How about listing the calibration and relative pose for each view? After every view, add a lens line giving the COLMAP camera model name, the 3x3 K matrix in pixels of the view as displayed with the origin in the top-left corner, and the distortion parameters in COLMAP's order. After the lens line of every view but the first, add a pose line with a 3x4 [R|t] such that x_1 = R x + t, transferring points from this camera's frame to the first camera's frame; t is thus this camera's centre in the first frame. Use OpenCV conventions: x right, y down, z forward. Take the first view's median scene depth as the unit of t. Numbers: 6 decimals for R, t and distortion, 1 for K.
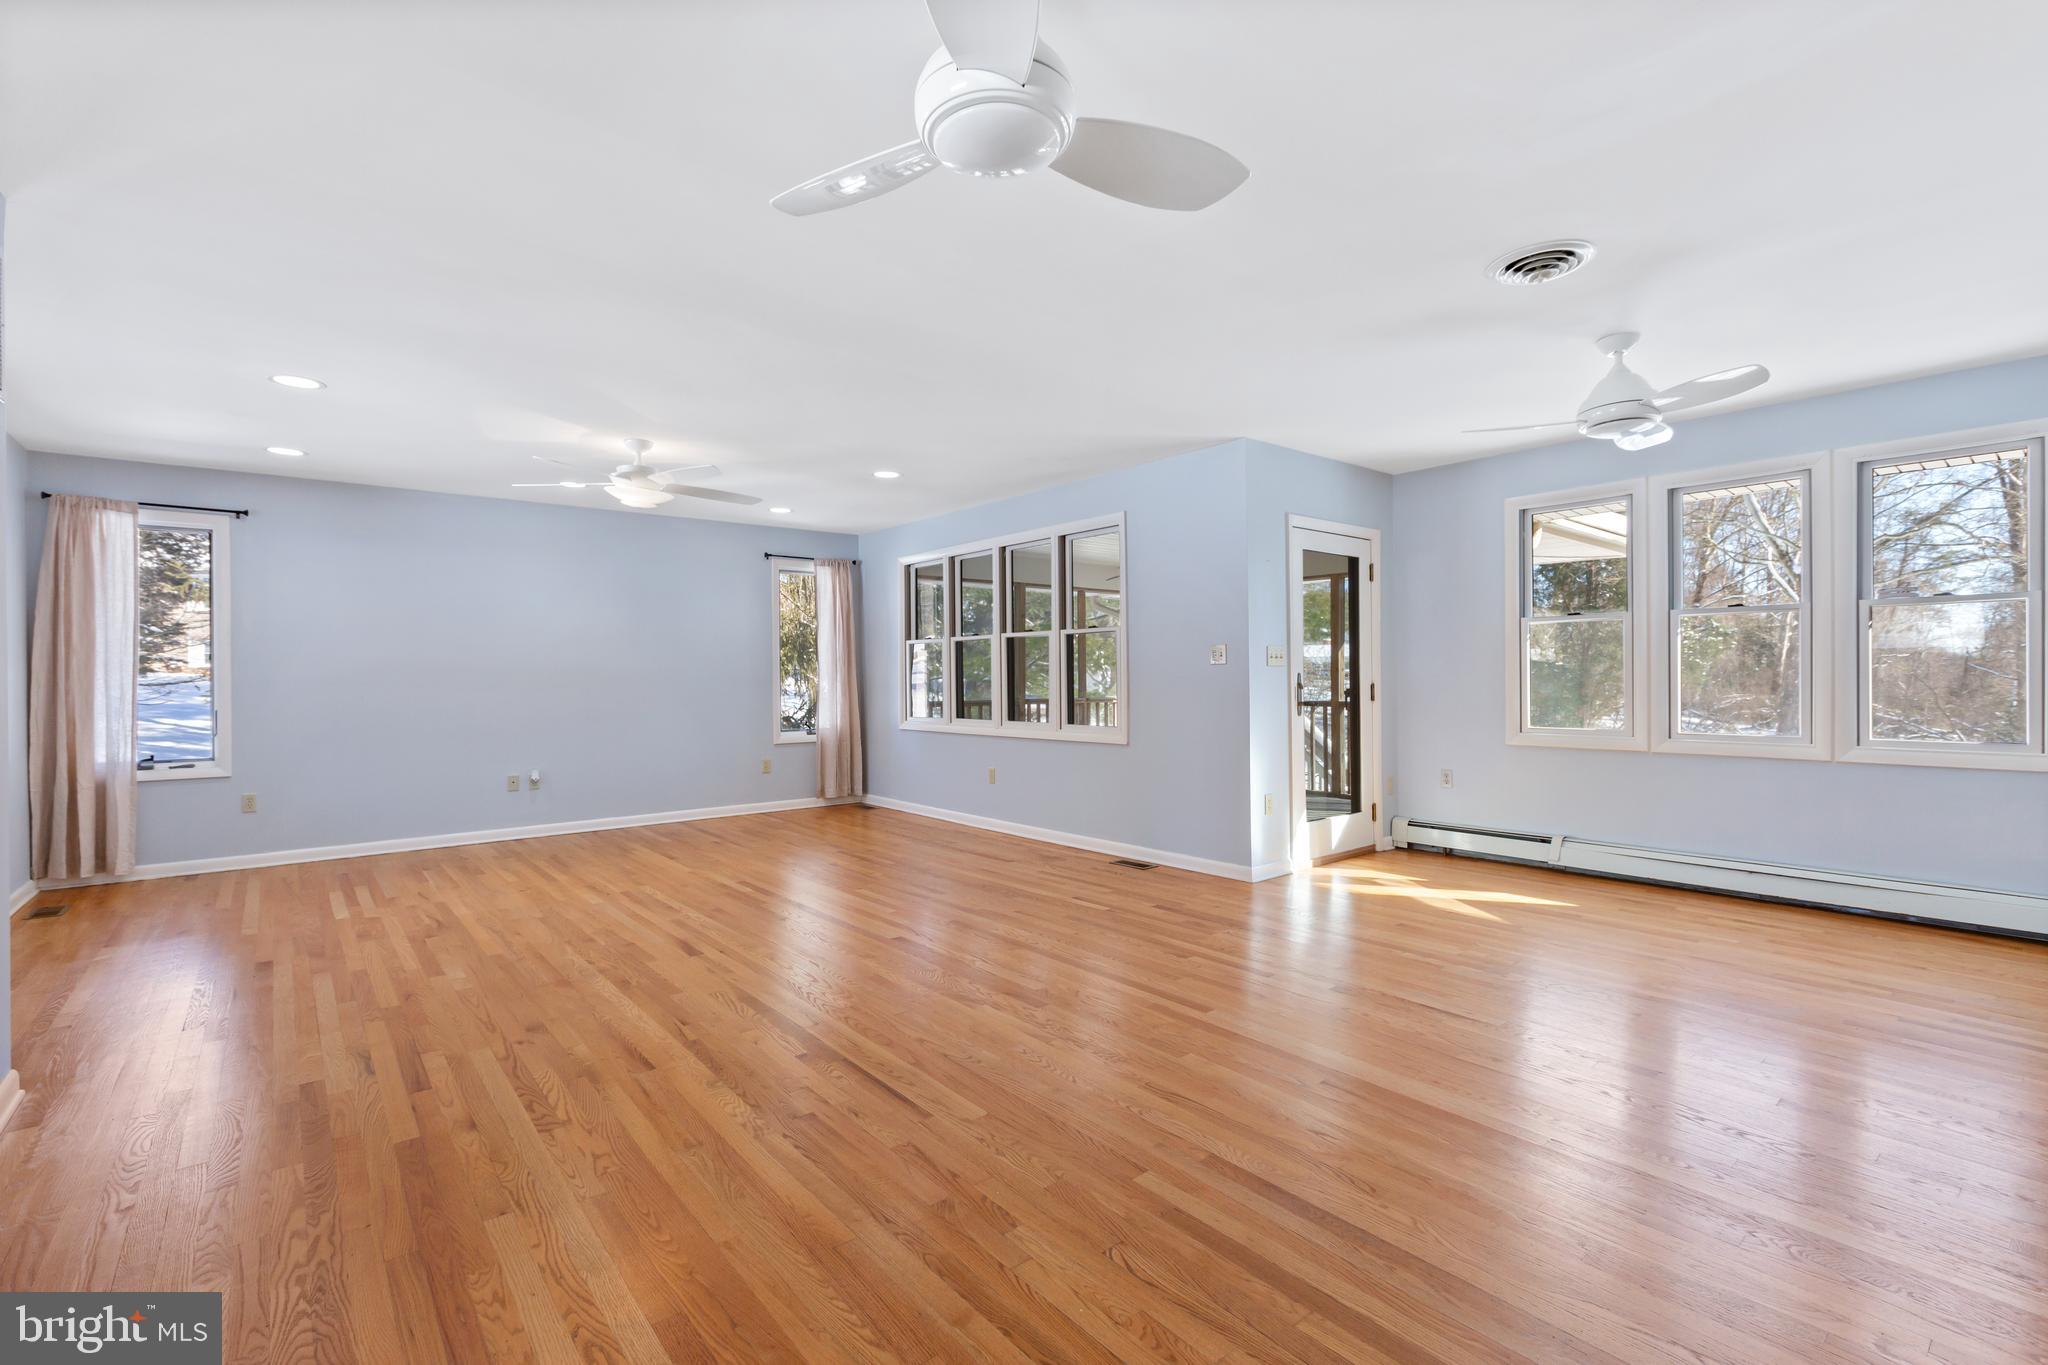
lens RADIAL K [[910.8, 0, 1020.0], [0, 910.8, 671.3], [0, 0, 1]] dist [-0.001944, -0.004012]
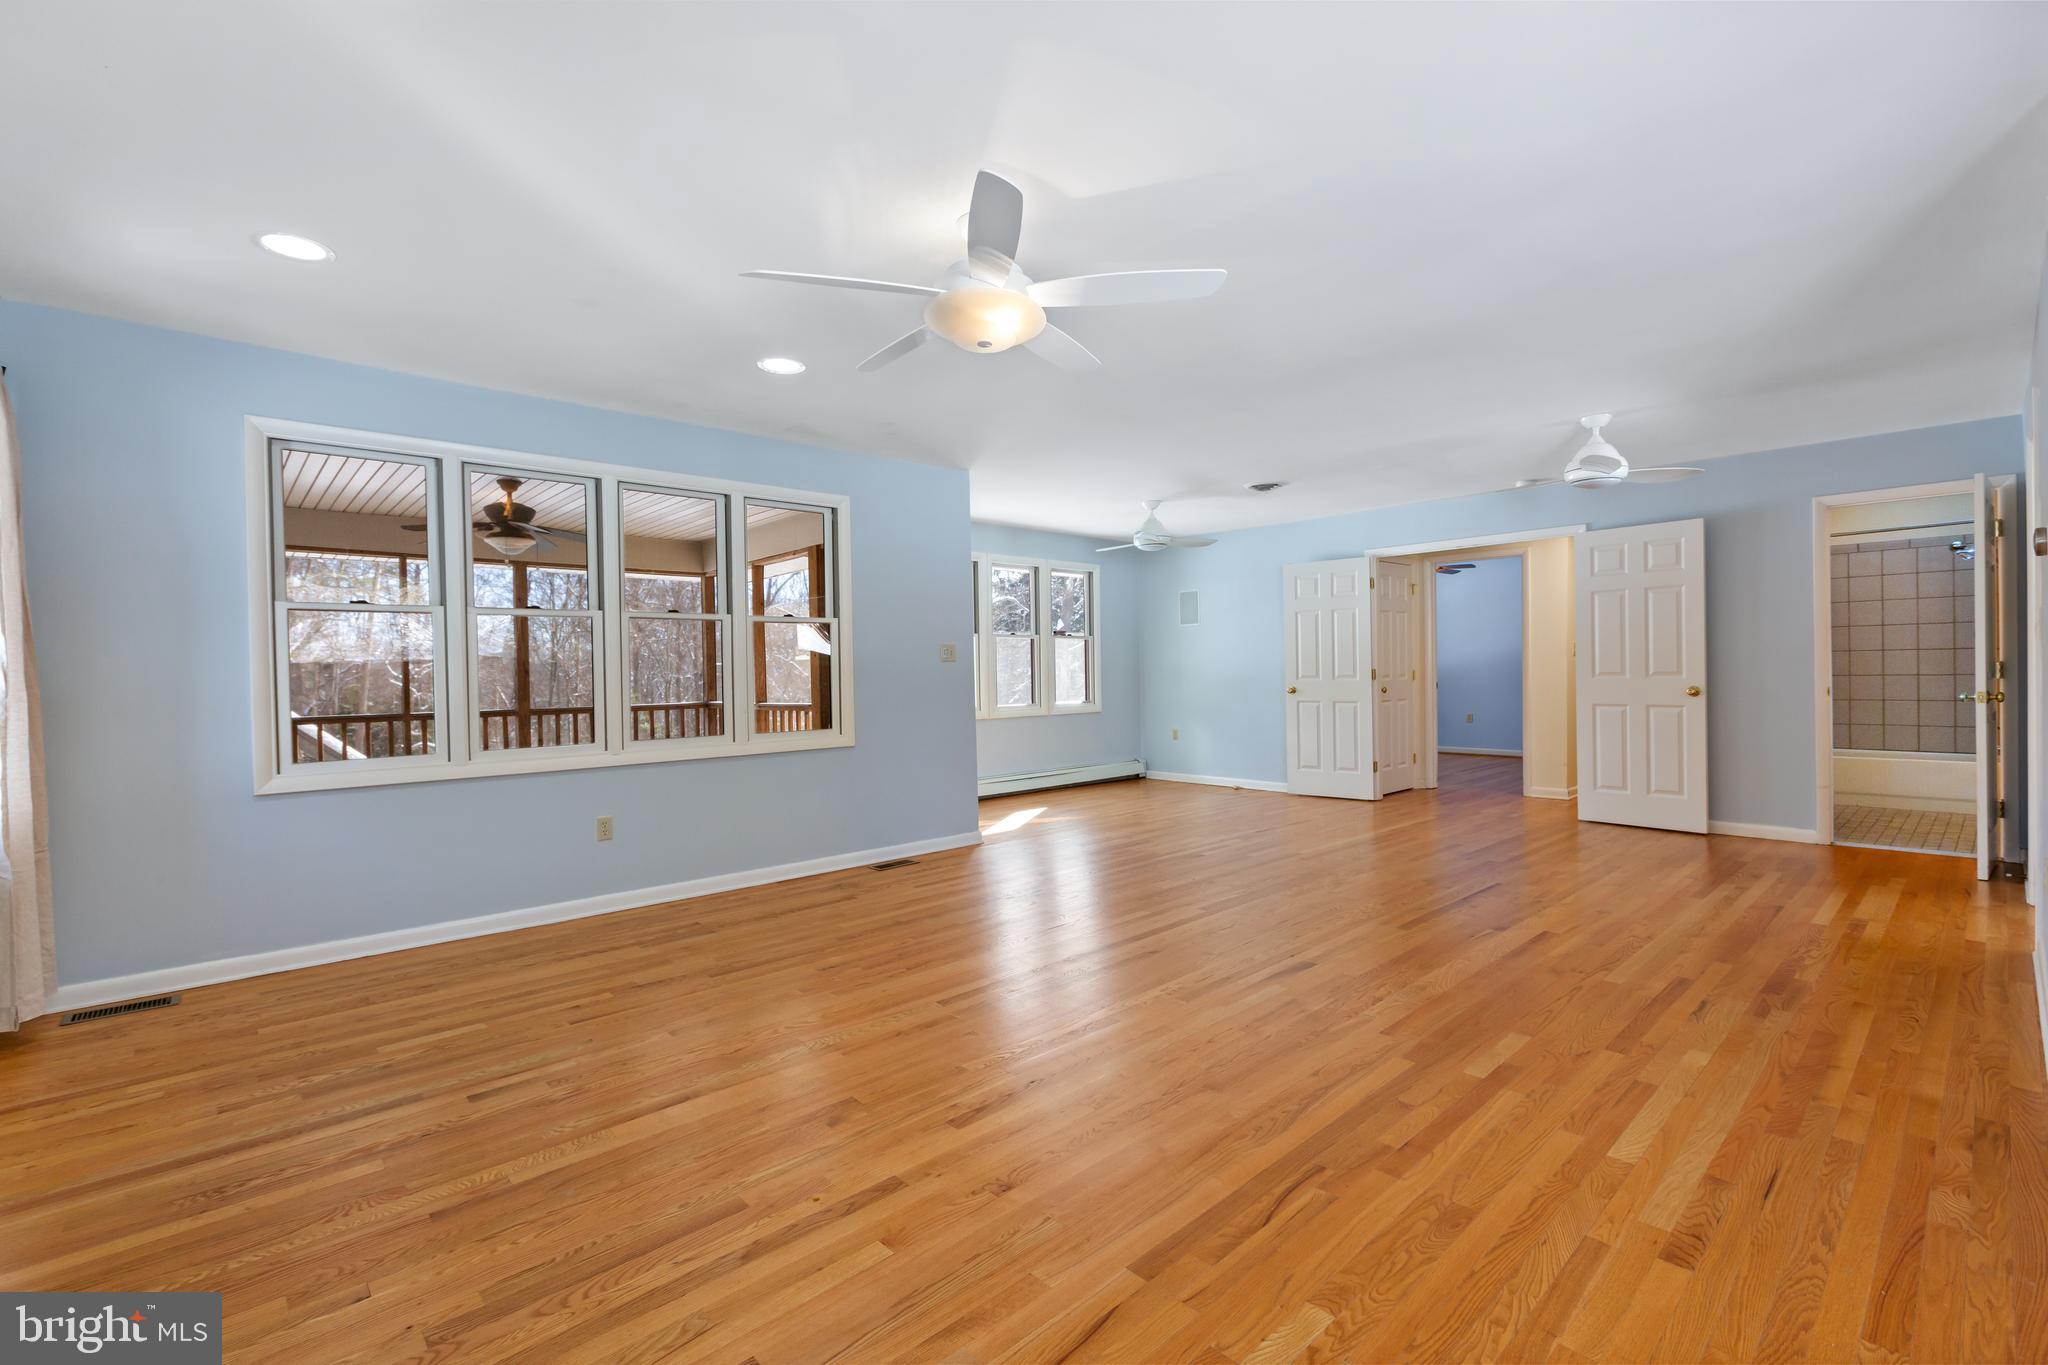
lens RADIAL K [[910.8, 0, 1020.0], [0, 910.8, 671.3], [0, 0, 1]] dist [-0.001944, -0.004012]
pose [[-0.058747, 0.009065, 0.998232, -1.008557], [0.008310, 0.999929, -0.008591, 0.015455], [-0.998238, 0.007791, -0.058818, 1.072579]]
